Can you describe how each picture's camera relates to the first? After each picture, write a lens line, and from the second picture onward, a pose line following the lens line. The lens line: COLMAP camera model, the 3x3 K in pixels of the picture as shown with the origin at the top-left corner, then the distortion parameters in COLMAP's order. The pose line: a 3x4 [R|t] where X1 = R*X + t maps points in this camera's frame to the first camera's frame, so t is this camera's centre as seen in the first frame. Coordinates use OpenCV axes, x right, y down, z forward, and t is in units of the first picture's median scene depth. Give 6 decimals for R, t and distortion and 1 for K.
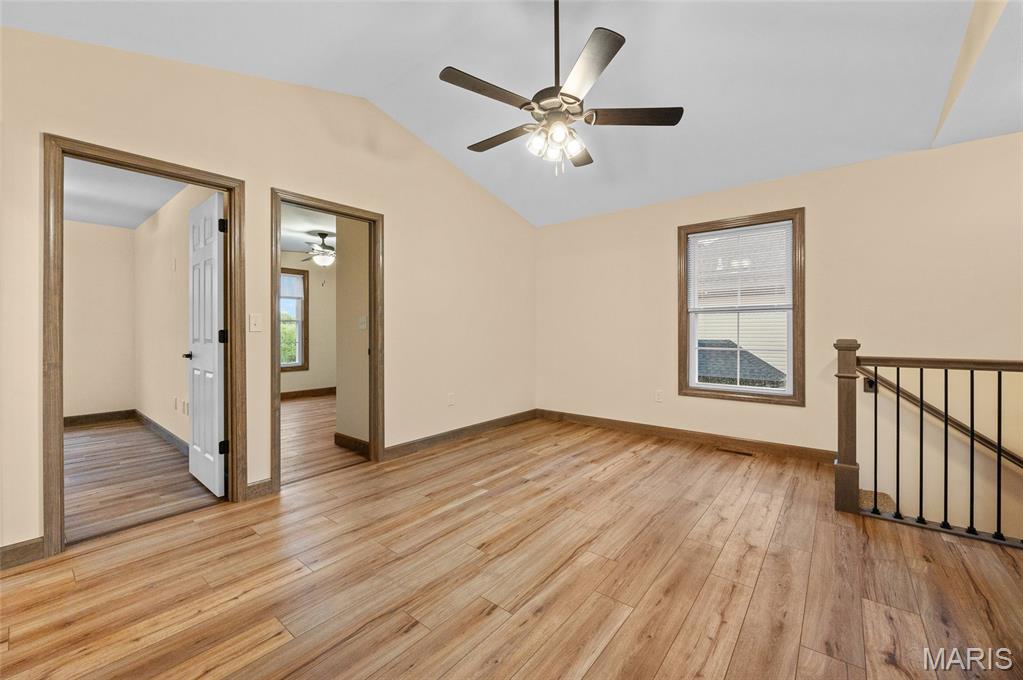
lens RADIAL K [[402.8, 0, 513.3], [0, 402.8, 335.6], [0, 0, 1]] dist [-0.003367, -0.000325]
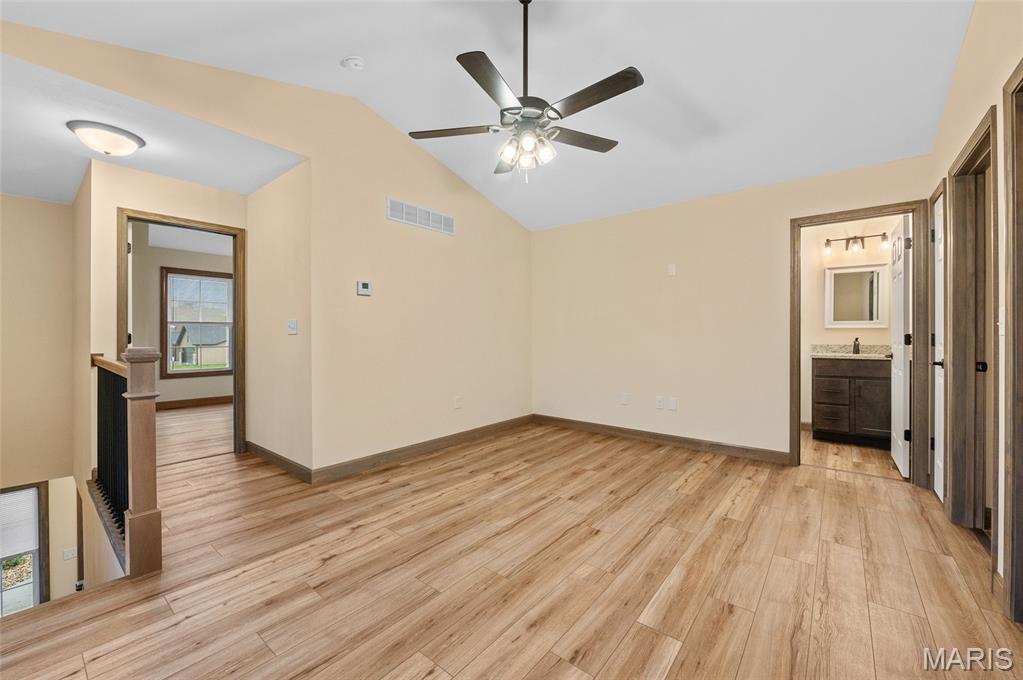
lens RADIAL K [[402.8, 0, 513.3], [0, 402.8, 335.6], [0, 0, 1]] dist [-0.003367, -0.000325]
pose [[-0.999994, 0.002937, -0.001641, 0.145733], [0.002907, 0.999840, 0.017656, -0.029367], [0.001693, 0.017651, -0.999843, 2.041906]]
